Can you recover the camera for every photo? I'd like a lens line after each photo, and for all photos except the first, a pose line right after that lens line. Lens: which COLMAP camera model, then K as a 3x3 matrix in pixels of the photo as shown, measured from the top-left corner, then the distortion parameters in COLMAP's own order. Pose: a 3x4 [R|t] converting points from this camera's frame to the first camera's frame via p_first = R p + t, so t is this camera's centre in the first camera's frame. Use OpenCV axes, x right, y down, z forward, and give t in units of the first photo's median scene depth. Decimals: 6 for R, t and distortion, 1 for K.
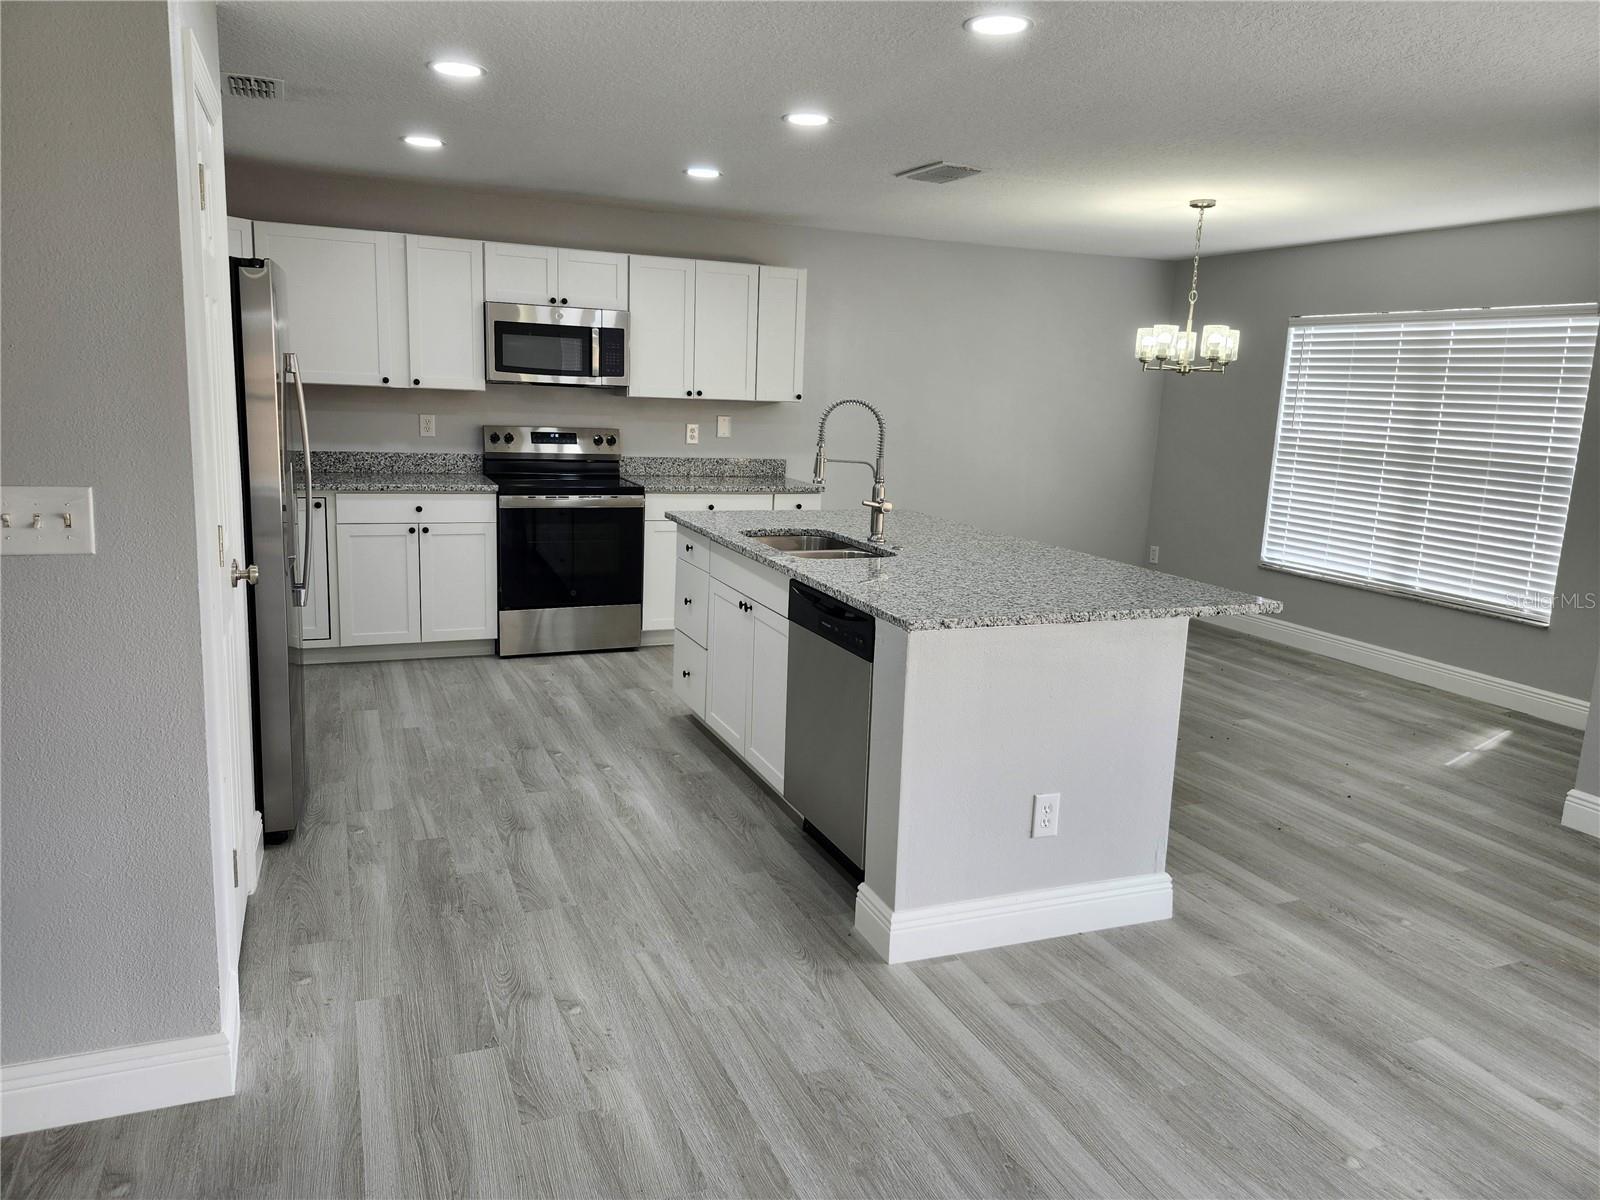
lens RADIAL K [[1093.1, 0, 784.9], [0, 1093.1, 595.8], [0, 0, 1]] dist [0.115815, -0.145961]
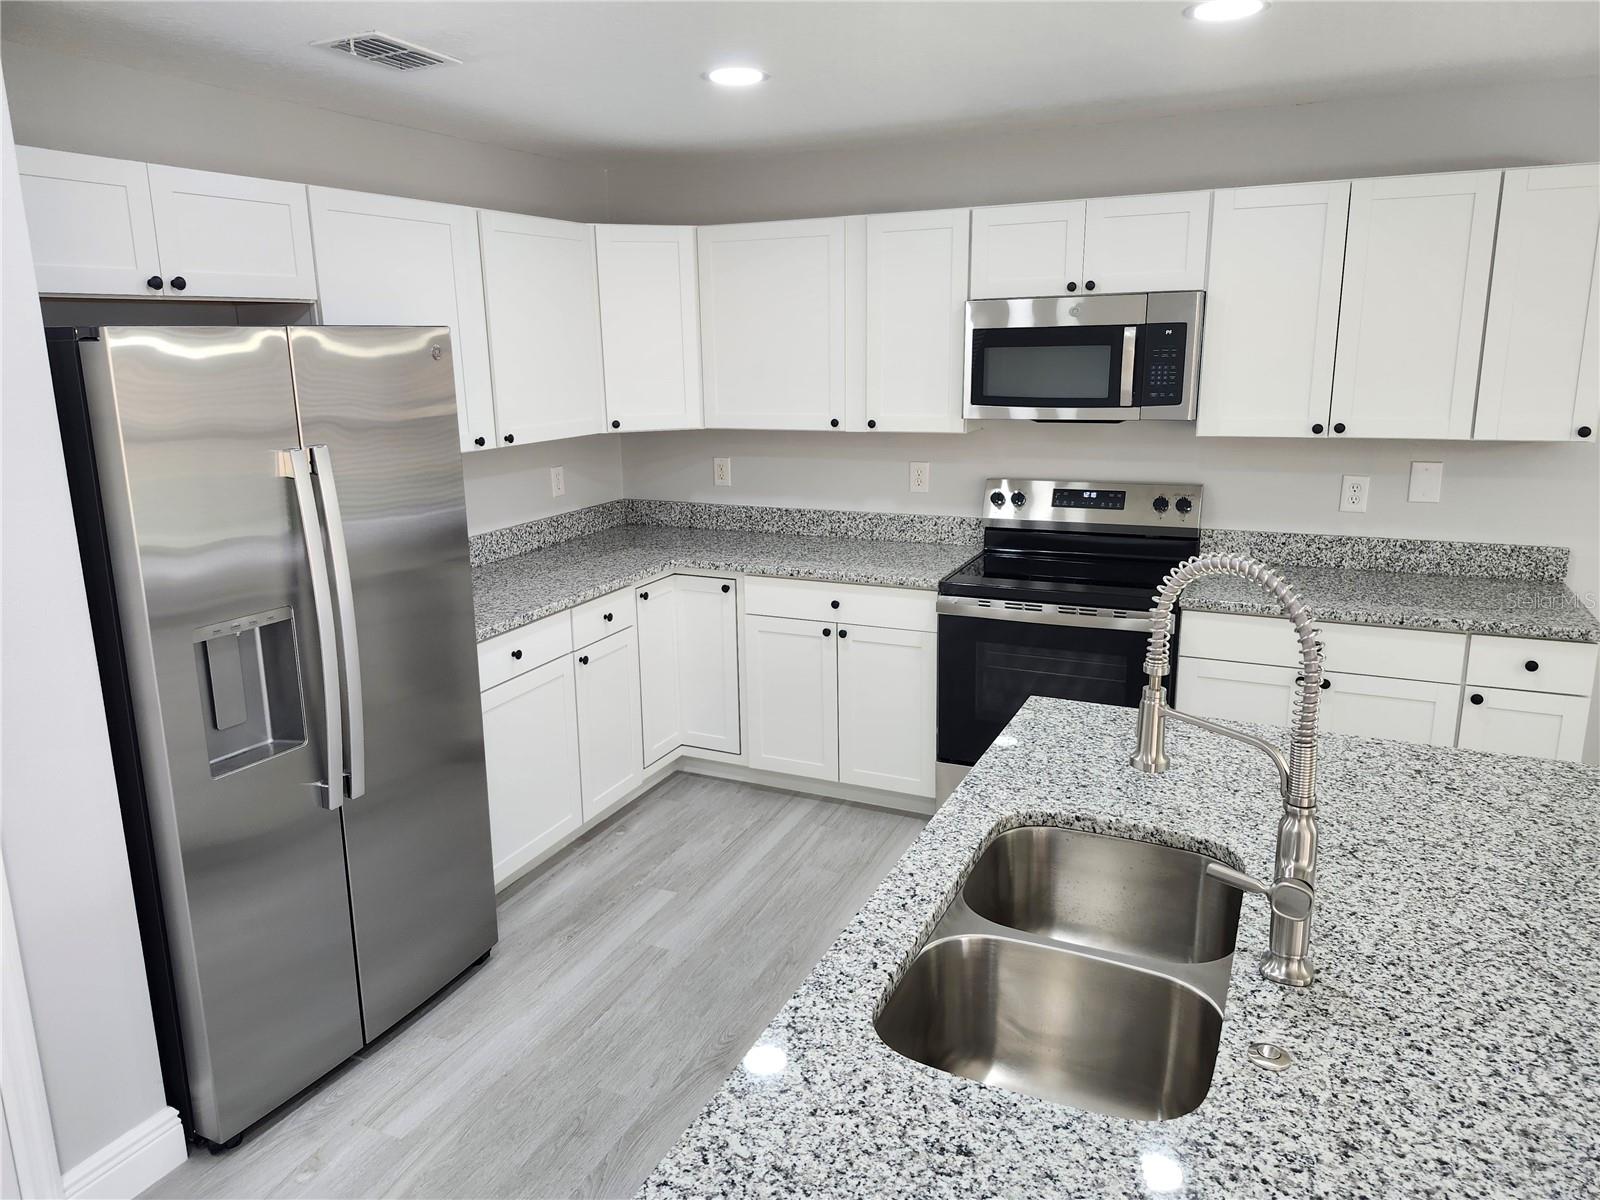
lens RADIAL K [[1106.9, 0, 770.2], [0, 1106.9, 595.2], [0, 0, 1]] dist [0.089854, -0.097110]
pose [[0.678056, 0.116762, -0.725677, 0.153629], [-0.094169, 0.992965, 0.071780, -0.126223], [0.728953, 0.019665, 0.684282, 0.457137]]
